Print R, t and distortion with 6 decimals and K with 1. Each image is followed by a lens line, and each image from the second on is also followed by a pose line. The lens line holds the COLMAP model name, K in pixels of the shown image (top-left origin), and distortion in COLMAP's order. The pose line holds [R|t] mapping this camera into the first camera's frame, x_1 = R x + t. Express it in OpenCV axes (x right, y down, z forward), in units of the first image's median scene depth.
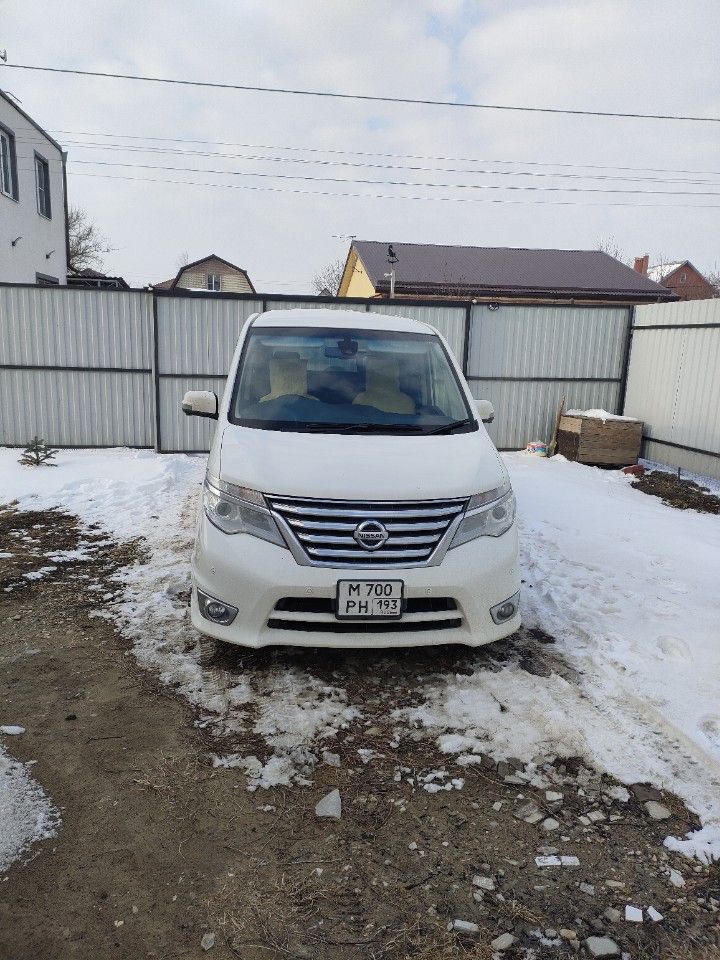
lens RADIAL K [[773.2, 0, 360.0], [0, 773.2, 480.0], [0, 0, 1]] dist [0.047461, -0.079187]
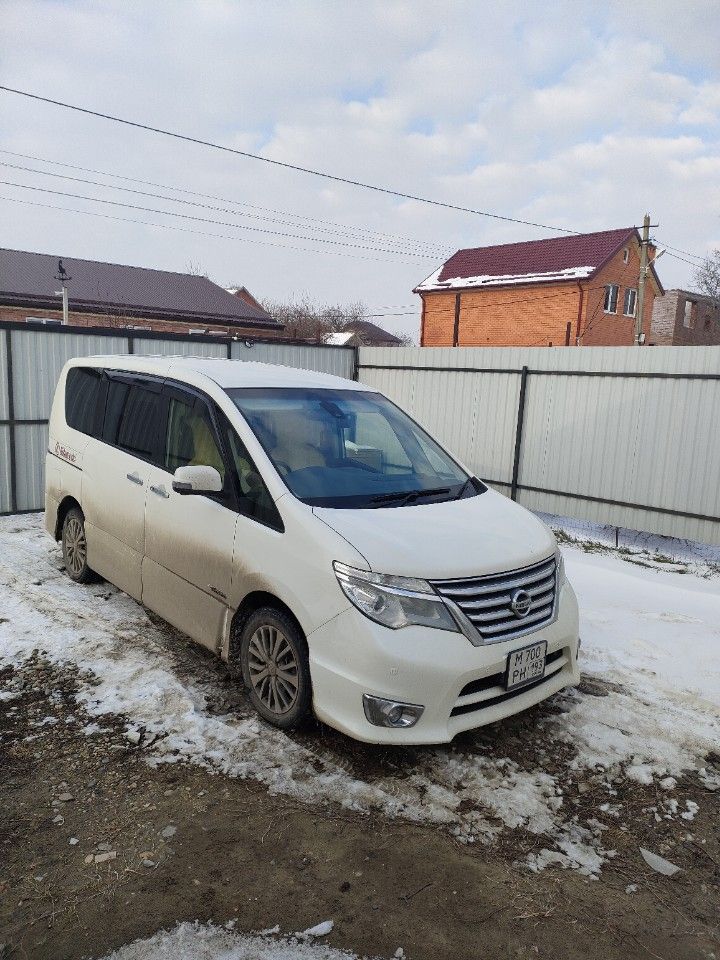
lens RADIAL K [[773.2, 0, 360.0], [0, 773.2, 480.0], [0, 0, 1]] dist [0.047461, -0.079187]
pose [[0.795903, -0.086302, 0.599241, -0.761000], [0.089244, 0.995699, 0.024867, -0.138046], [-0.598810, 0.033687, 0.800182, 0.285772]]
